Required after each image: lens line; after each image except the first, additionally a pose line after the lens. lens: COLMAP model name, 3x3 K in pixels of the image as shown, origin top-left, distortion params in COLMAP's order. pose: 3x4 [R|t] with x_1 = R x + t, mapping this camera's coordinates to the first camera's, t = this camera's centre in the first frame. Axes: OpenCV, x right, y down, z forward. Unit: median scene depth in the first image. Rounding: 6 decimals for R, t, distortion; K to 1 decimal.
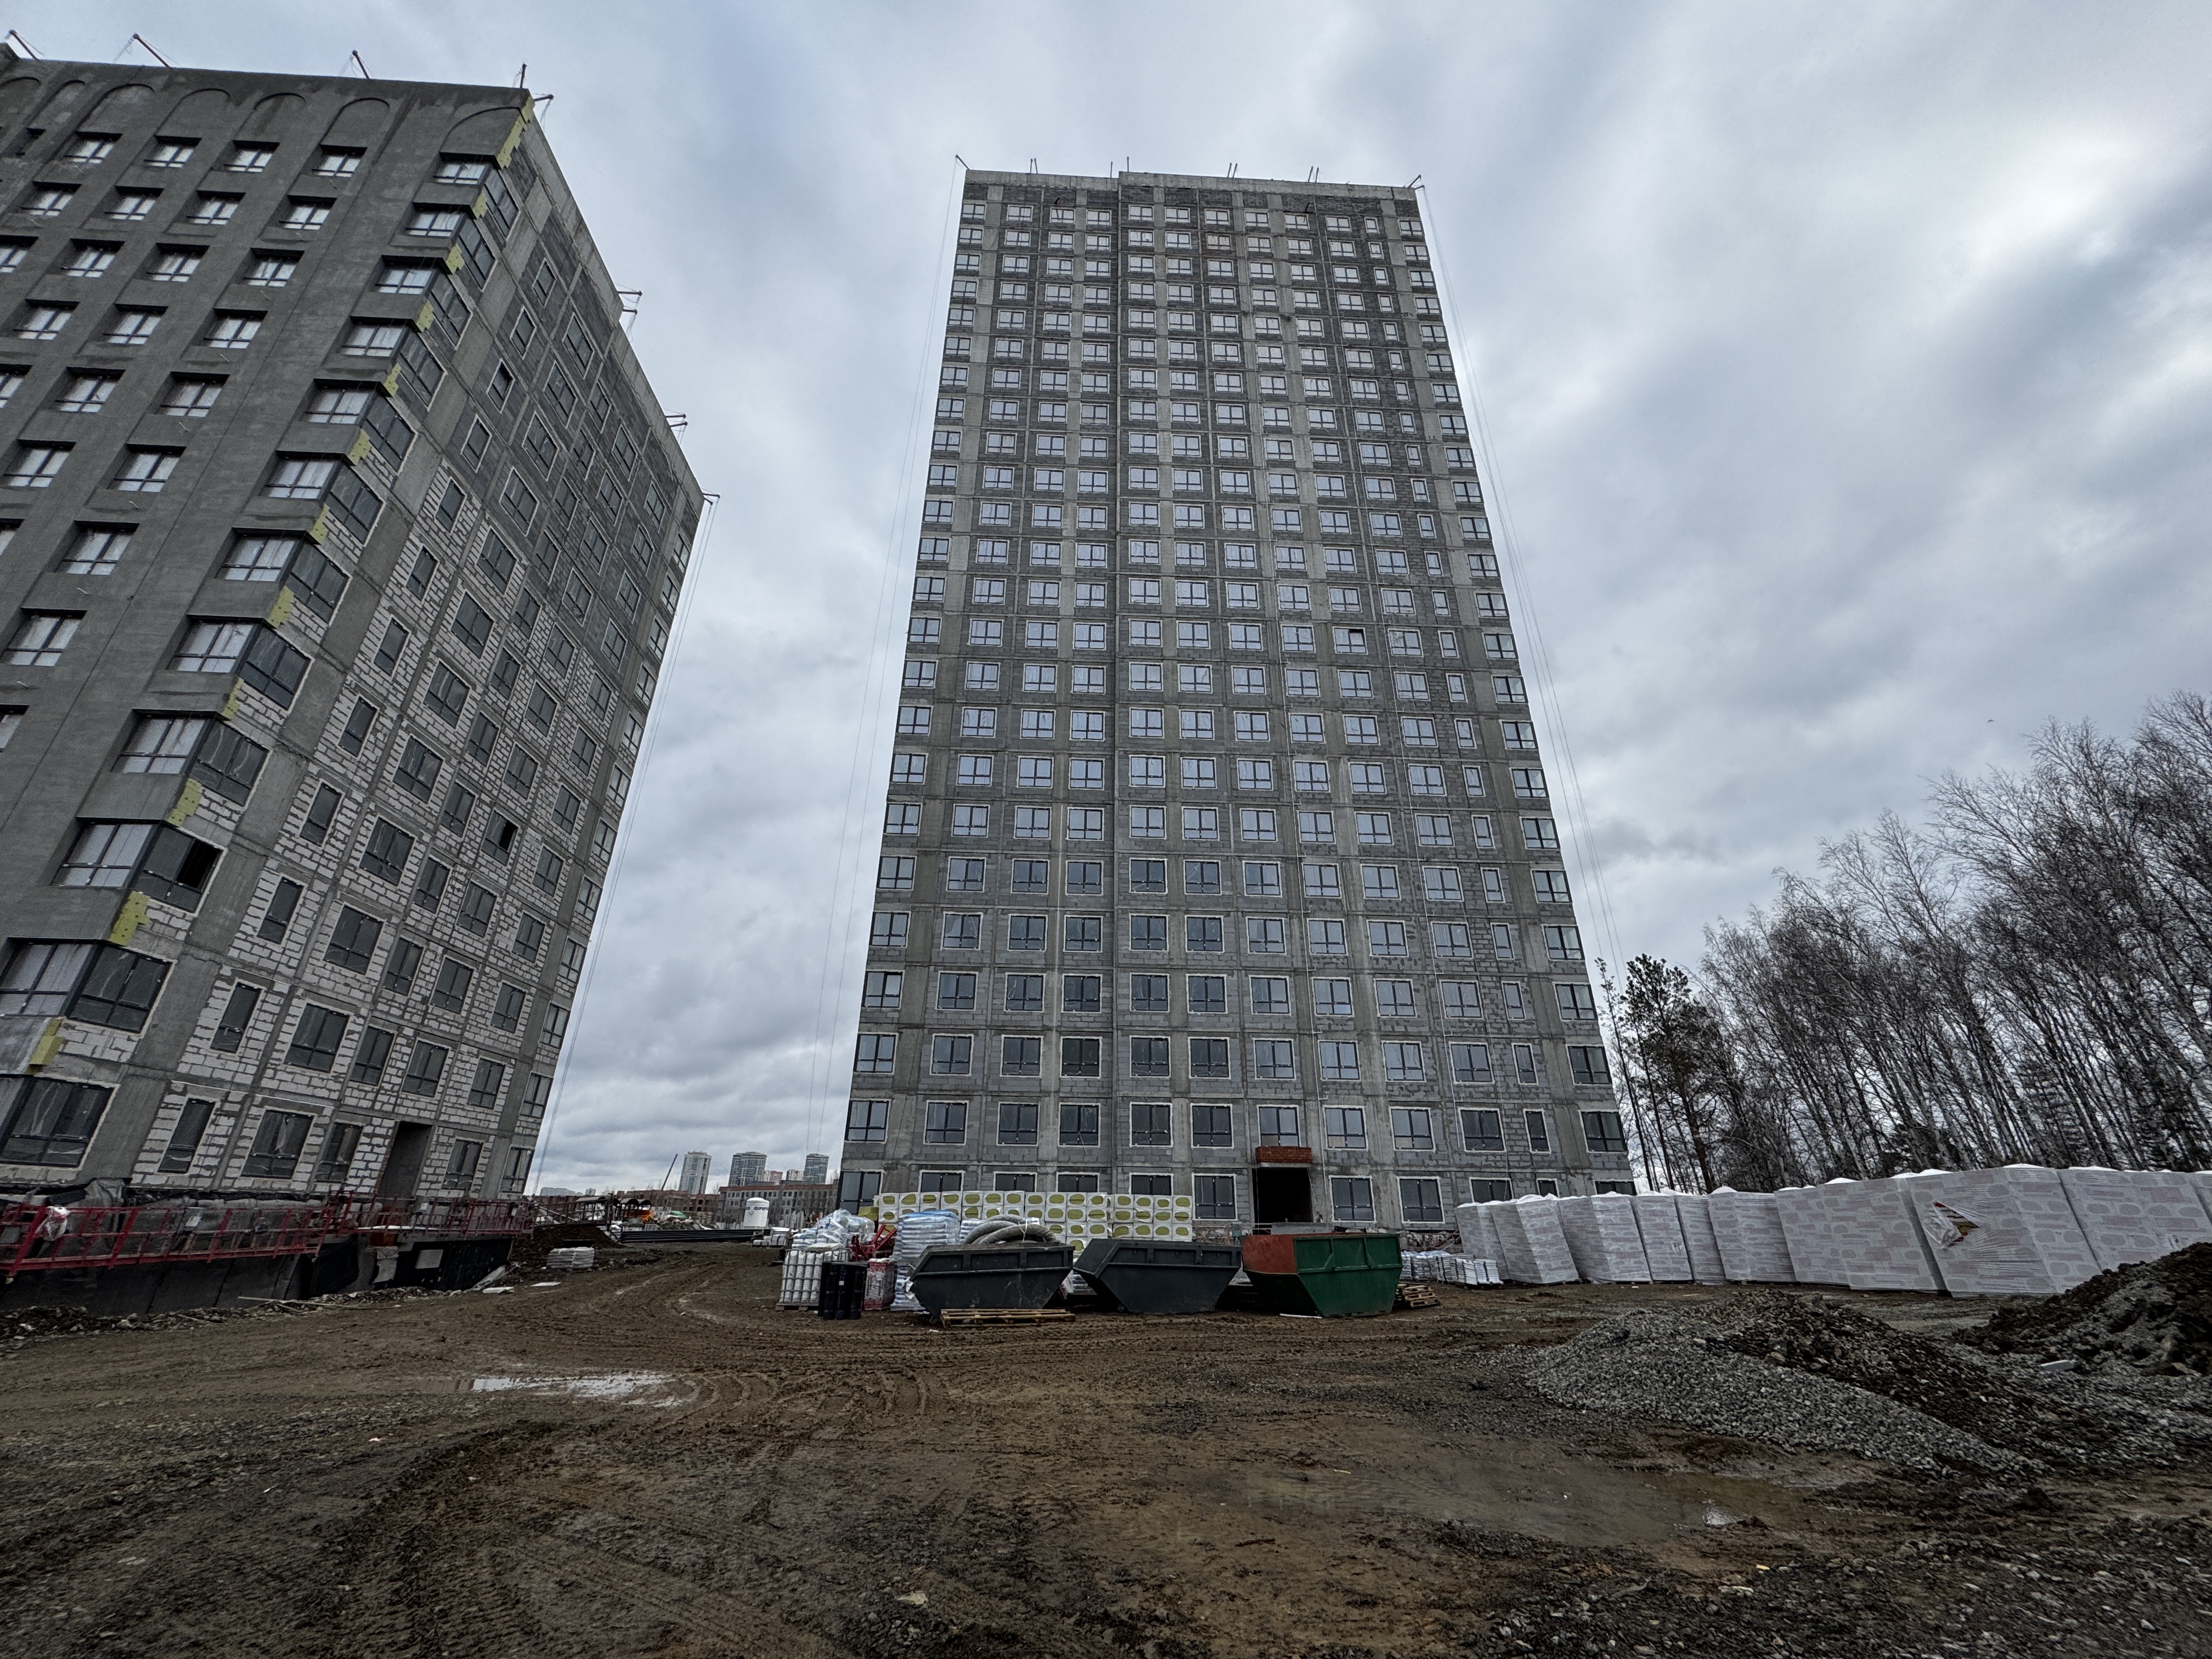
lens RADIAL K [[871.7, 0, 1103.8], [0, 871.7, 831.2], [0, 0, 1]] dist [-0.002871, 0.000135]
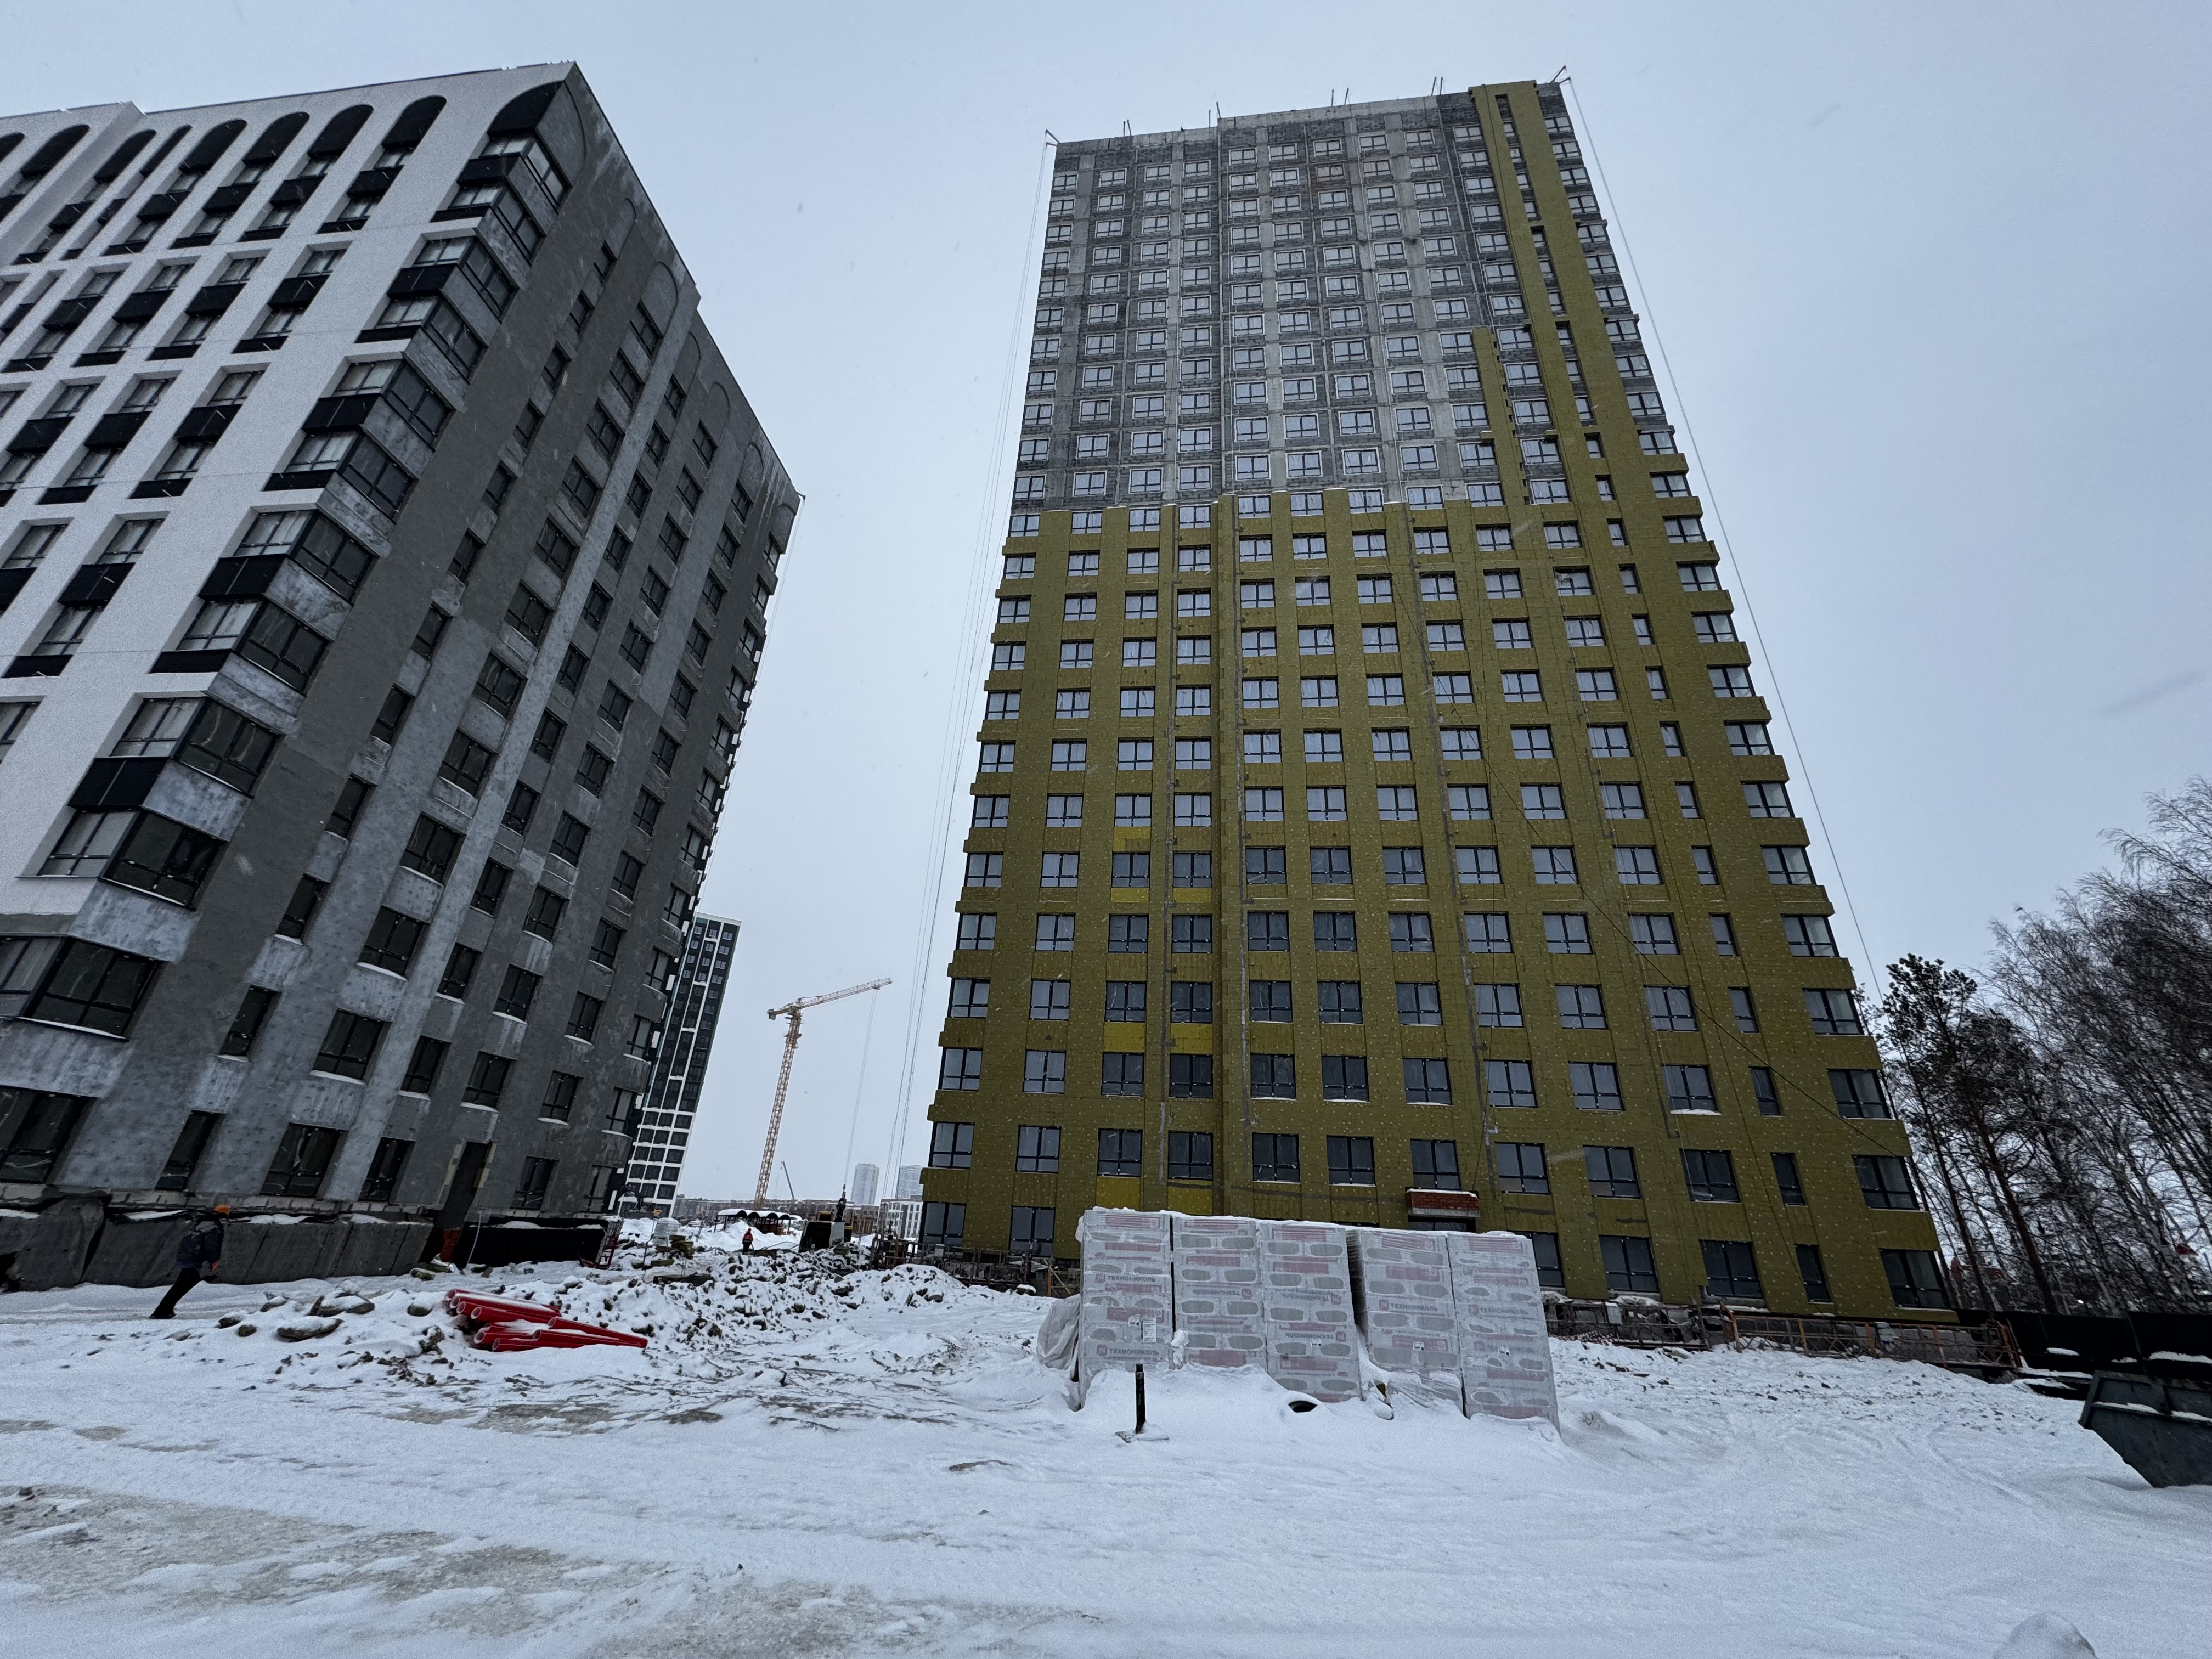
lens RADIAL K [[871.7, 0, 1103.1], [0, 871.7, 830.9], [0, 0, 1]] dist [-0.002871, 0.000135]
pose [[0.985939, -0.034766, -0.163451, 0.031330], [0.031070, 0.999202, -0.025114, 0.030115], [0.164194, 0.019682, 0.986232, 0.110522]]
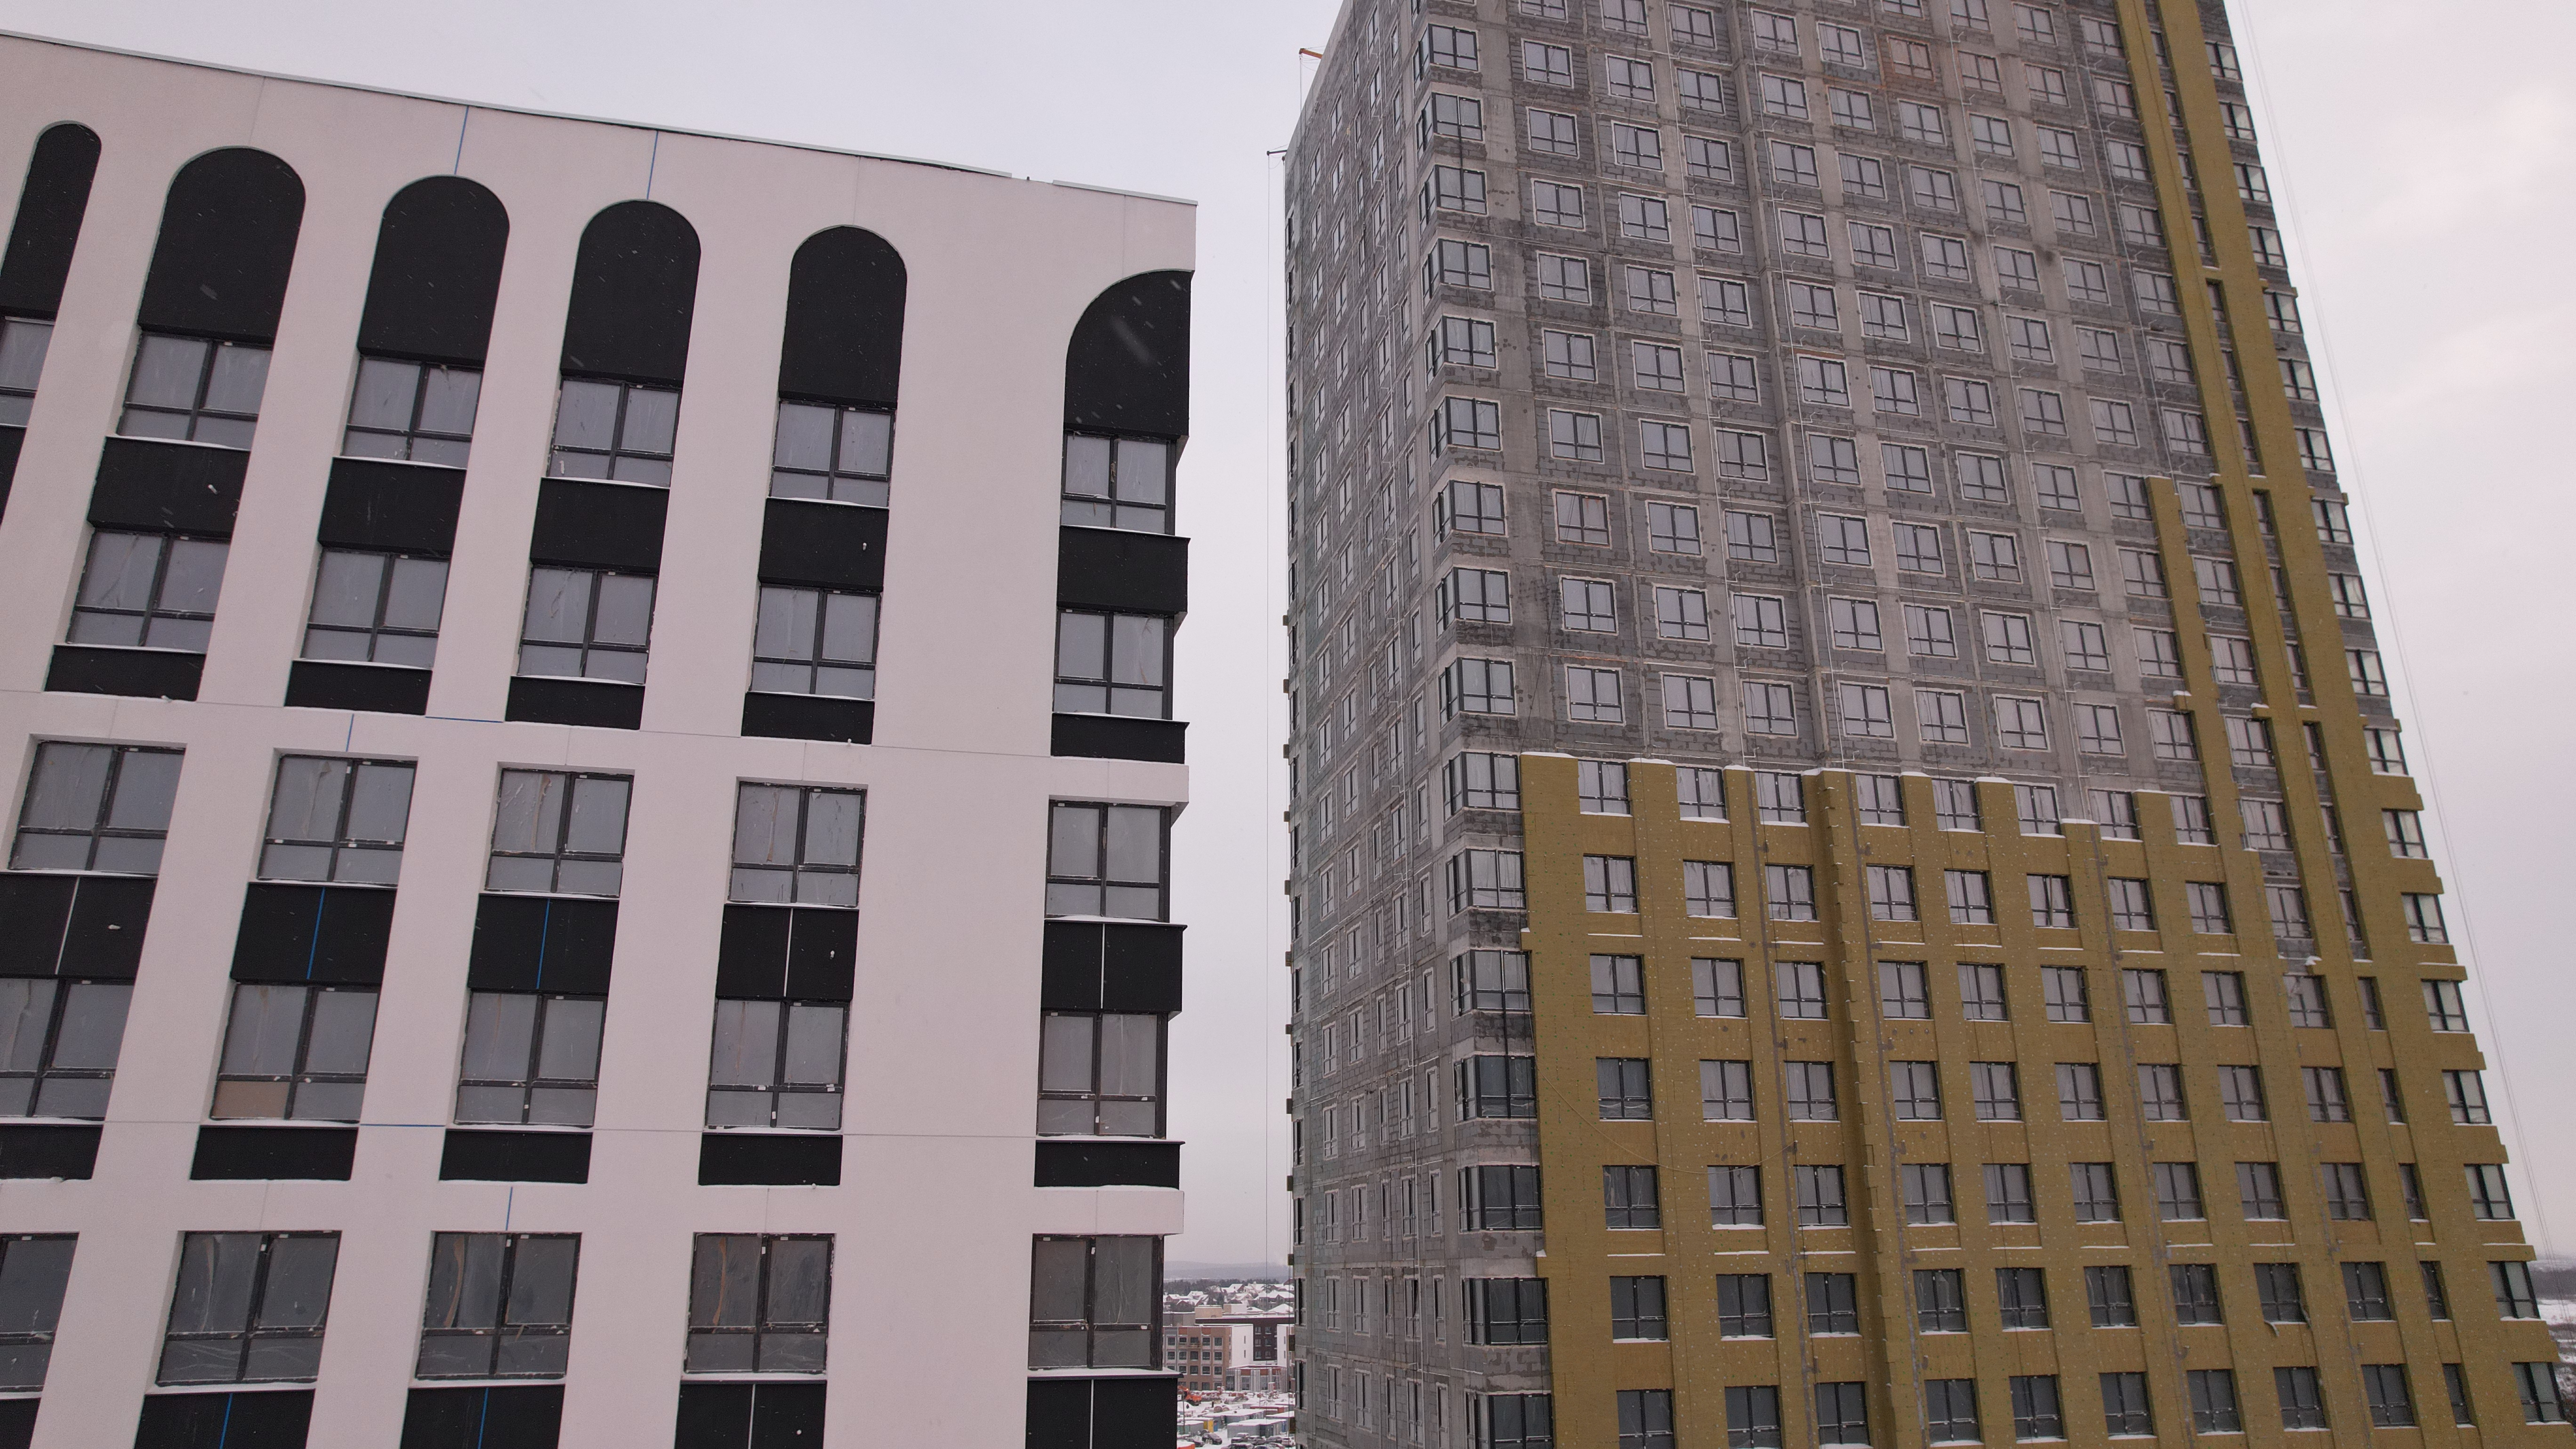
lens RADIAL K [[1650.6, 0, 1300.4], [0, 1650.6, 711.6], [0, 0, 1]] dist [-0.039503, 0.003959]
pose [[0.979595, 0.046010, 0.195643, -0.528354], [-0.063325, 0.994520, 0.083186, -0.472231], [-0.190743, -0.093878, 0.977141, 0.122358]]
